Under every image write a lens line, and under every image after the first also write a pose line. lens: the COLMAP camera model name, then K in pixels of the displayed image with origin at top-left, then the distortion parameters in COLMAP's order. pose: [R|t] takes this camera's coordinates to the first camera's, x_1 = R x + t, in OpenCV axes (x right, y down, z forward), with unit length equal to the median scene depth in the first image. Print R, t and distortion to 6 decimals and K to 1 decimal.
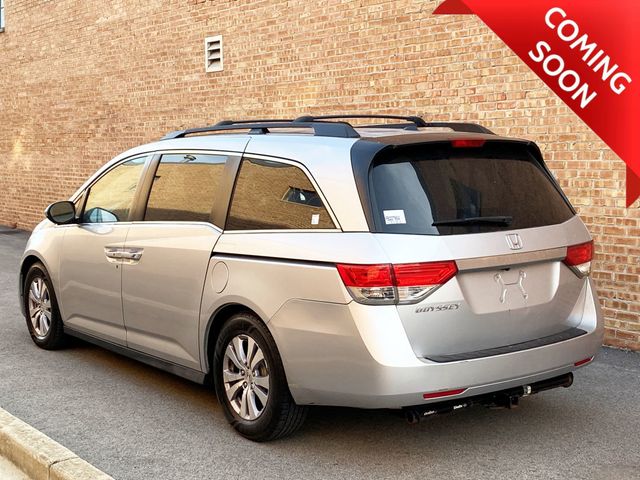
lens RADIAL K [[931.5, 0, 323.2], [0, 931.5, 245.4], [0, 0, 1]] dist [0.052206, 0.000000]
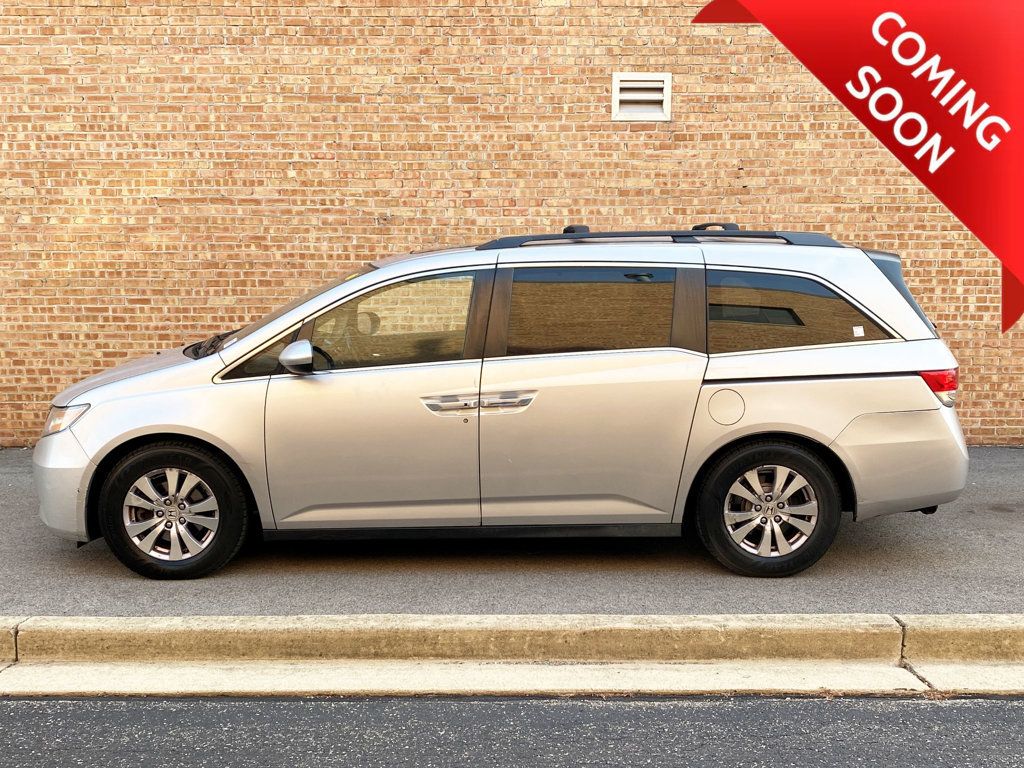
lens RADIAL K [[1055.0, 0, 517.6], [0, 1055.0, 384.8], [0, 0, 1]] dist [0.025671, 0.000000]
pose [[0.597845, -0.094356, 0.796039, -0.629157], [0.078923, 0.995152, 0.058684, -0.037131], [-0.797717, 0.027742, 0.602393, 0.348038]]
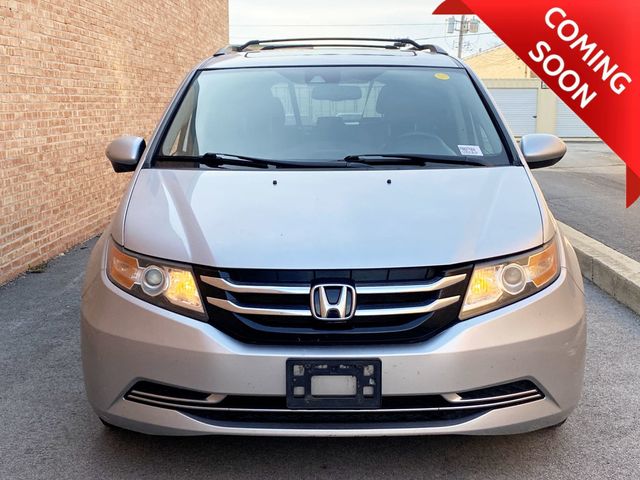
lens RADIAL K [[931.5, 0, 317.9], [0, 931.5, 241.7], [0, 0, 1]] dist [0.052206, 0.000000]
pose [[-0.769307, -0.078966, 0.633981, -0.481979], [0.081742, 0.972010, 0.220259, -0.106722], [-0.633629, 0.221270, -0.741319, 1.295633]]
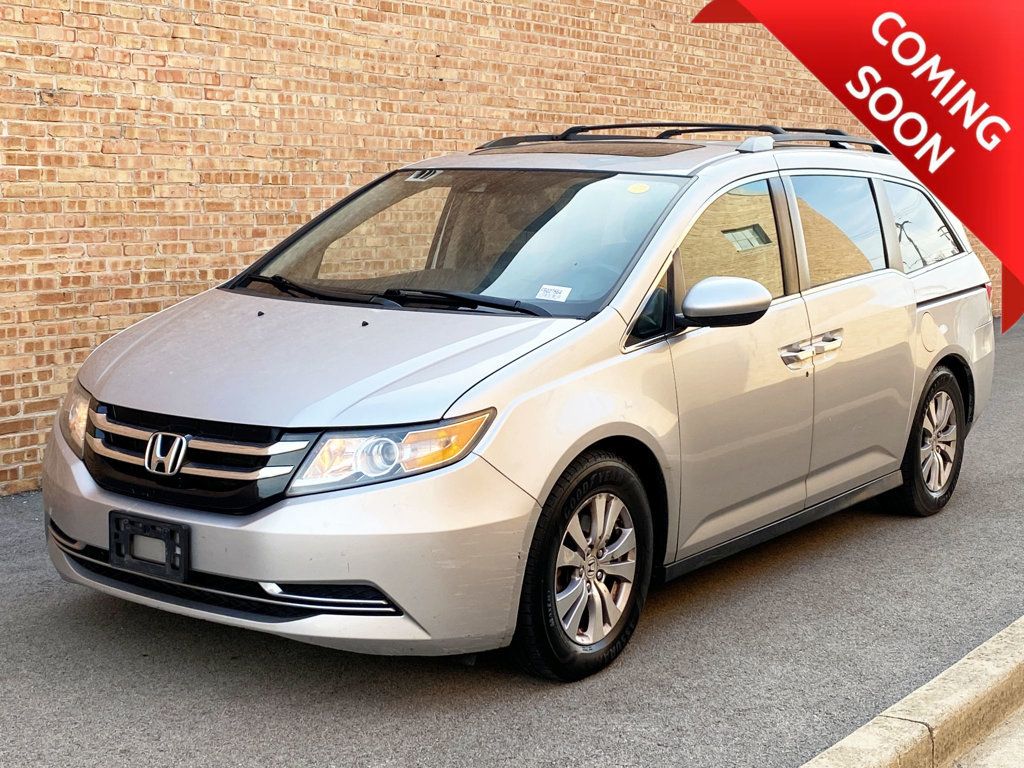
lens RADIAL K [[1490.5, 0, 517.0], [0, 1490.5, 378.5], [0, 0, 1]] dist [0.052206, 0.000000]
pose [[-0.288121, -0.122520, 0.949724, -0.767115], [0.085449, 0.984535, 0.152934, -0.095411], [-0.953774, 0.125216, -0.273197, 1.050428]]
